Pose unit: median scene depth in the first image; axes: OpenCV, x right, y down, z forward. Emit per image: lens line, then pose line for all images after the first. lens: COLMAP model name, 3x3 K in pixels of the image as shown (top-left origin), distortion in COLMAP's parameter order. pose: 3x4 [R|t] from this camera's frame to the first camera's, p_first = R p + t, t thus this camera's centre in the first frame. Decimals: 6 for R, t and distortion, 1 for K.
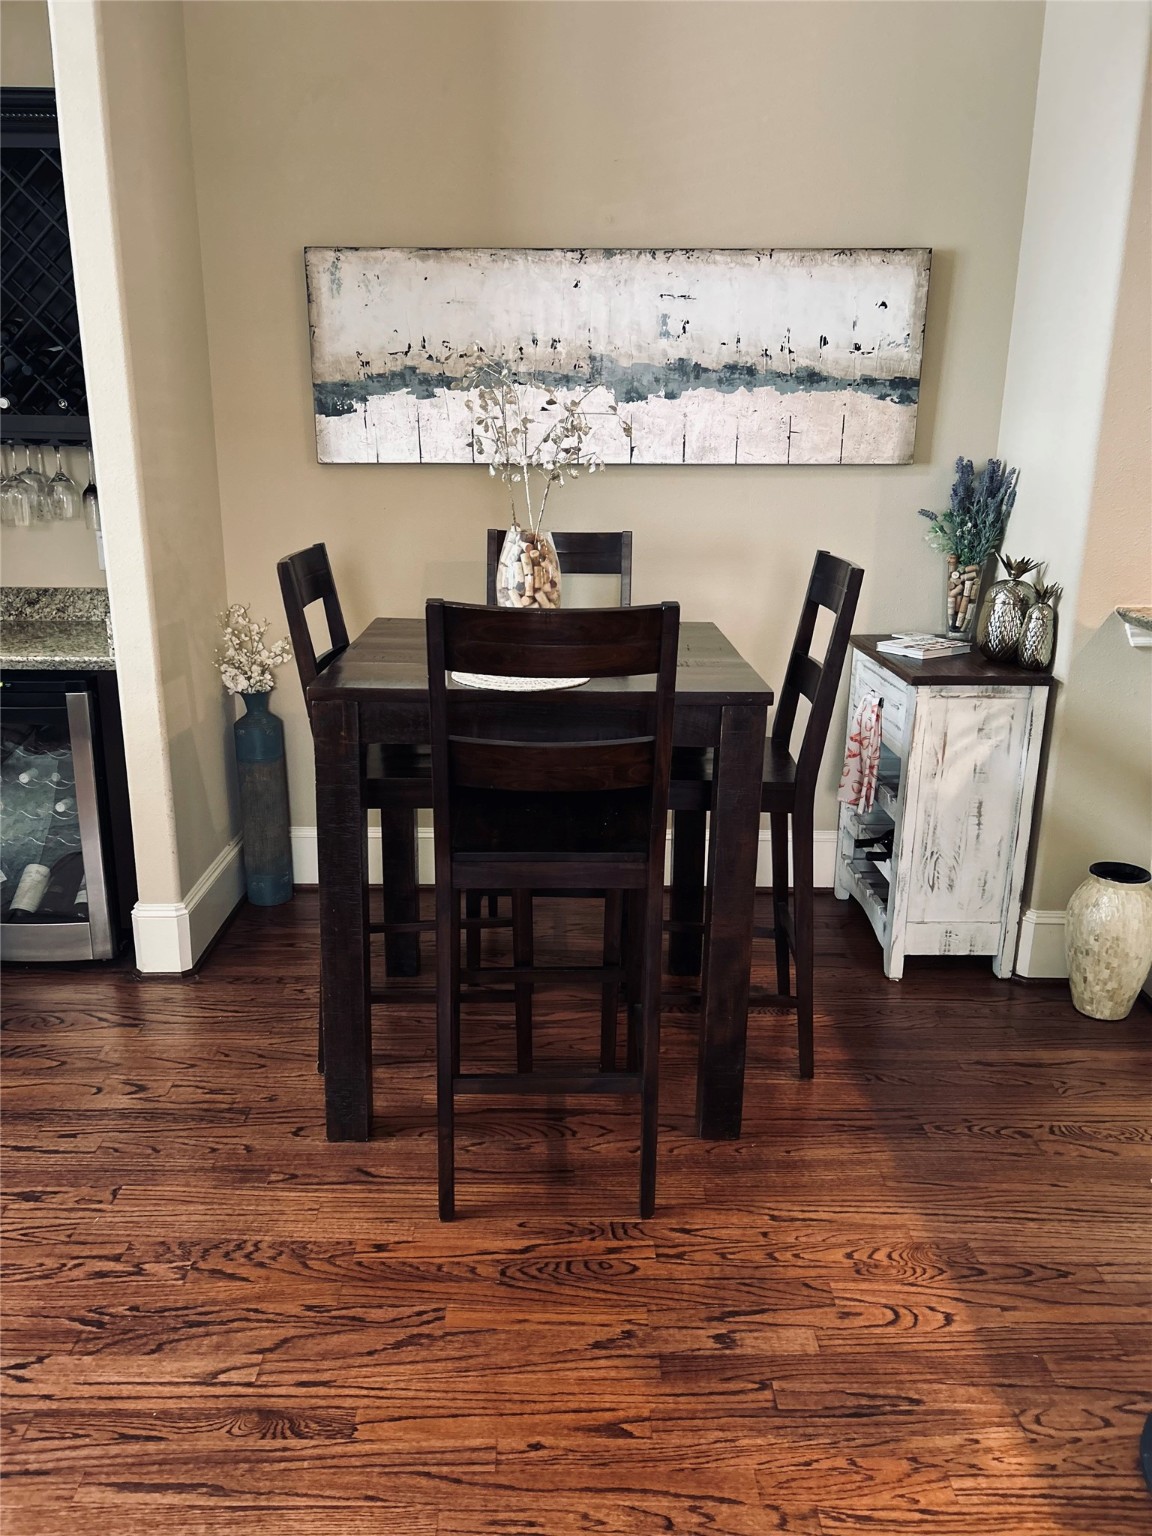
lens RADIAL K [[1152.5, 0, 570.9], [0, 1152.5, 768.8], [0, 0, 1]] dist [0.024654, -0.024645]
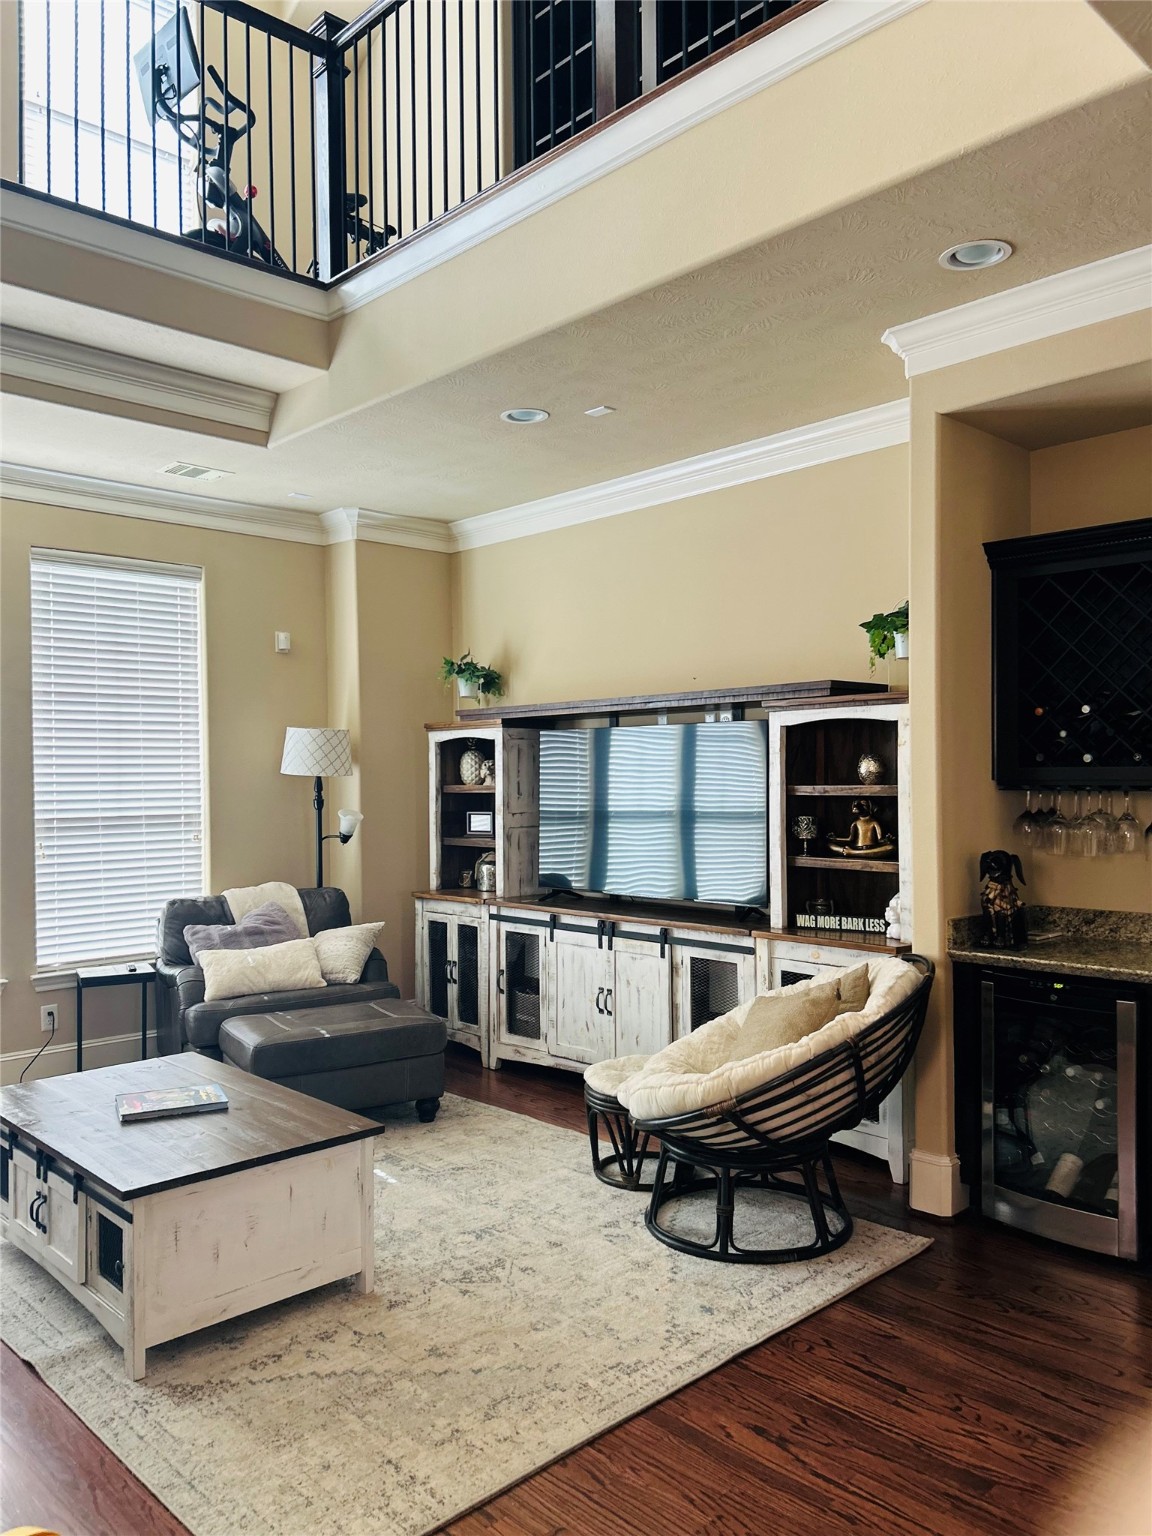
lens RADIAL K [[1152.5, 0, 568.6], [0, 1152.5, 768.5], [0, 0, 1]] dist [0.024654, -0.024645]
pose [[0.679370, -0.019851, -0.733527, 0.033109], [-0.191022, 0.960385, -0.202909, 0.045369], [0.708496, 0.277970, 0.648665, -0.168138]]
